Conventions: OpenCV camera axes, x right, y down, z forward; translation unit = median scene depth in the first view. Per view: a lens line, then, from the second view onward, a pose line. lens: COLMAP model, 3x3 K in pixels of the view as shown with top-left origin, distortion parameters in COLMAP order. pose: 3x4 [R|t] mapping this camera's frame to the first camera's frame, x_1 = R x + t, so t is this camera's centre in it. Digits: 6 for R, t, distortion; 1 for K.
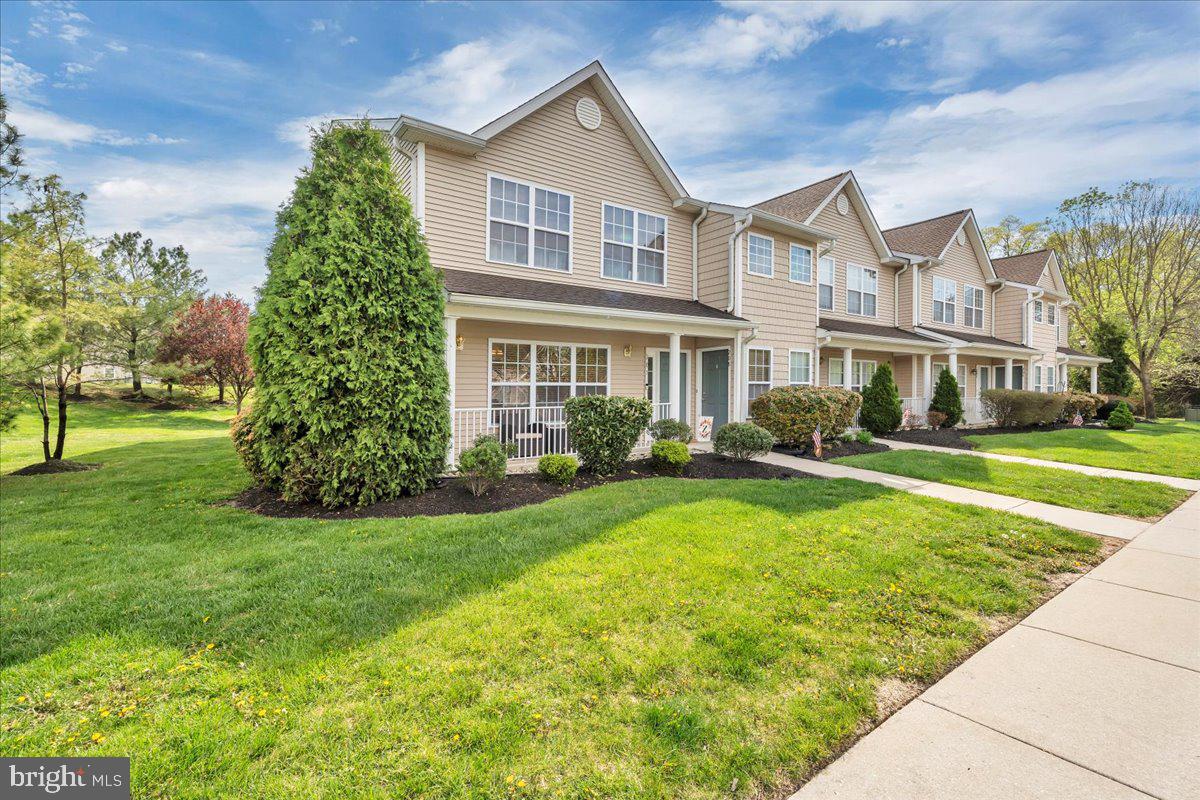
lens RADIAL K [[532.5, 0, 596.6], [0, 532.5, 396.6], [0, 0, 1]] dist [0.001458, -0.000475]
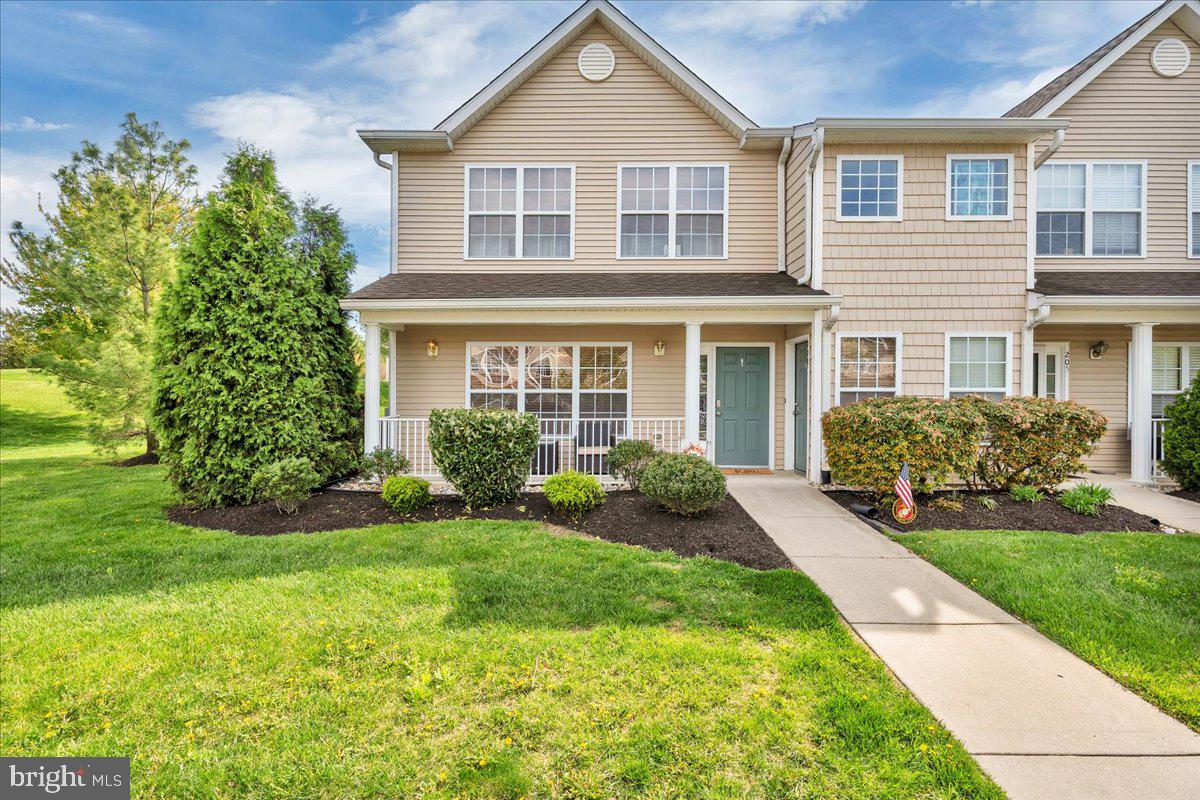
lens RADIAL K [[532.5, 0, 596.6], [0, 532.5, 396.6], [0, 0, 1]] dist [0.001458, -0.000475]
pose [[0.809194, 0.007169, -0.587498, 0.432222], [-0.012954, 0.999900, -0.005640, -0.010719], [0.587399, 0.012174, 0.809206, 0.316257]]
